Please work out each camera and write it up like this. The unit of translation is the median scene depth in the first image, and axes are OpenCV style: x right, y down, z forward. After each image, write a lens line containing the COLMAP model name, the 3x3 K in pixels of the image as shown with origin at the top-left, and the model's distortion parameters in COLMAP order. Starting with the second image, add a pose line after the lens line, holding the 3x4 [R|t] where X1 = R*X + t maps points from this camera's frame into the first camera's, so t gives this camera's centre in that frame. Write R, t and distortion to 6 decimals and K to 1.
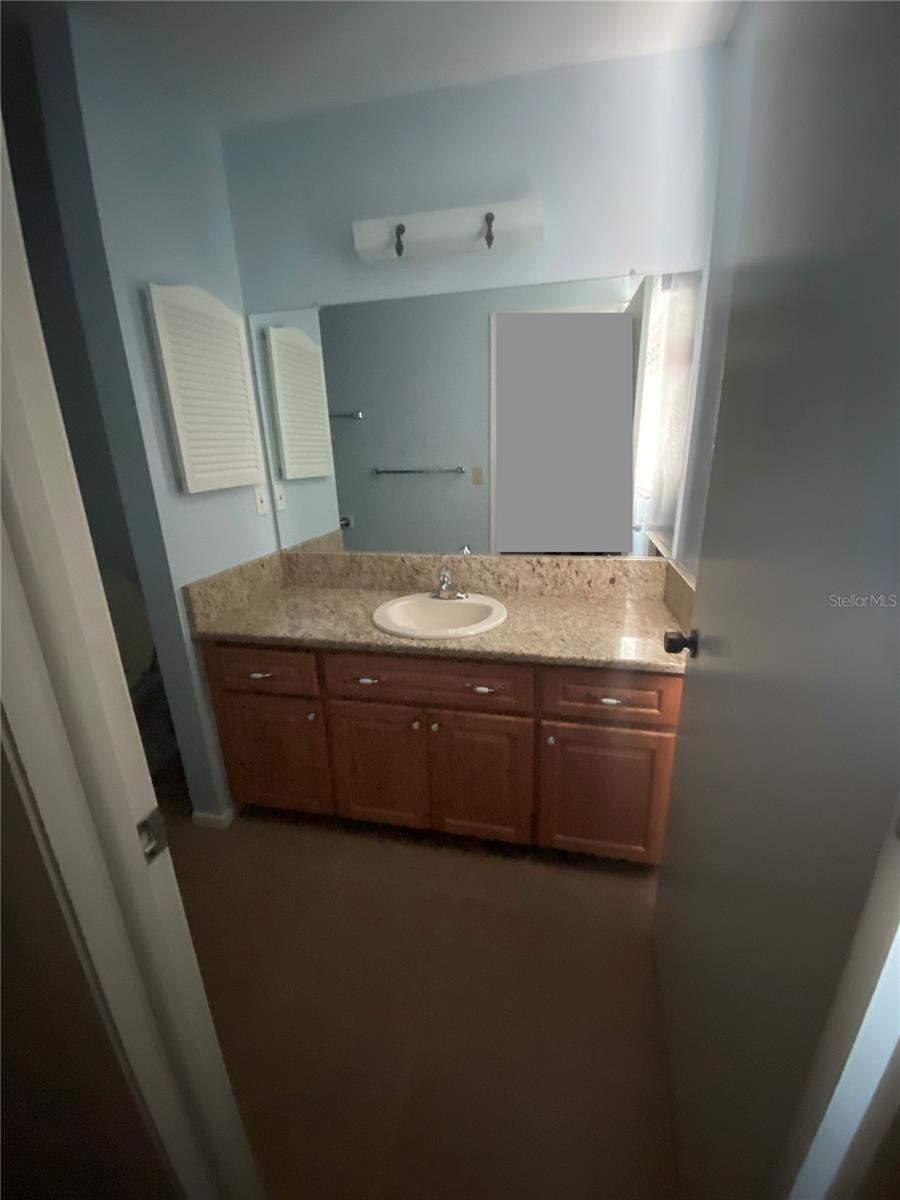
lens RADIAL K [[490.6, 0, 451.6], [0, 490.6, 598.6], [0, 0, 1]] dist [-0.010504, -0.000100]
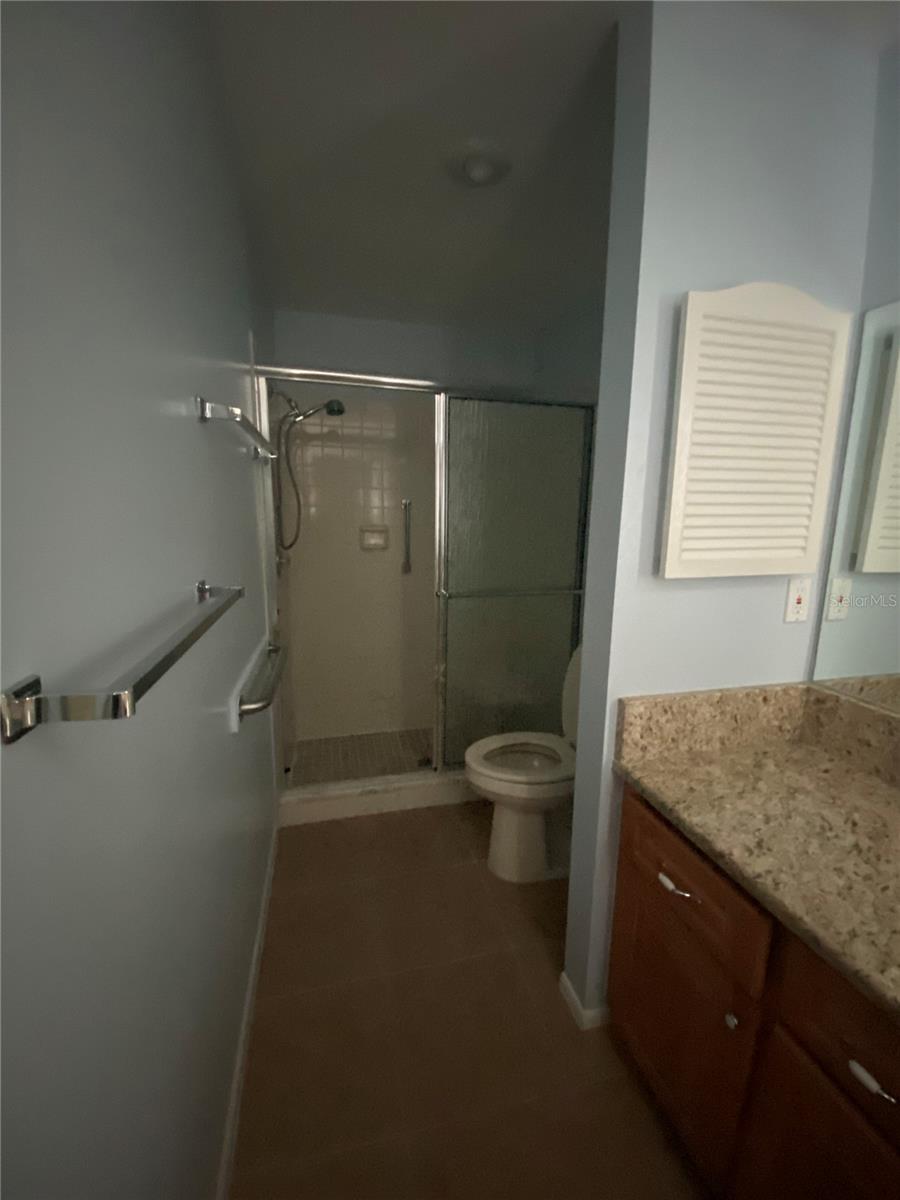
lens RADIAL K [[490.6, 0, 453.4], [0, 490.6, 600.8], [0, 0, 1]] dist [-0.010504, -0.000100]
pose [[0.459844, 0.192334, -0.866921, -0.054278], [-0.288630, 0.955626, 0.058915, -0.121050], [0.839784, 0.223127, 0.494952, 0.355635]]
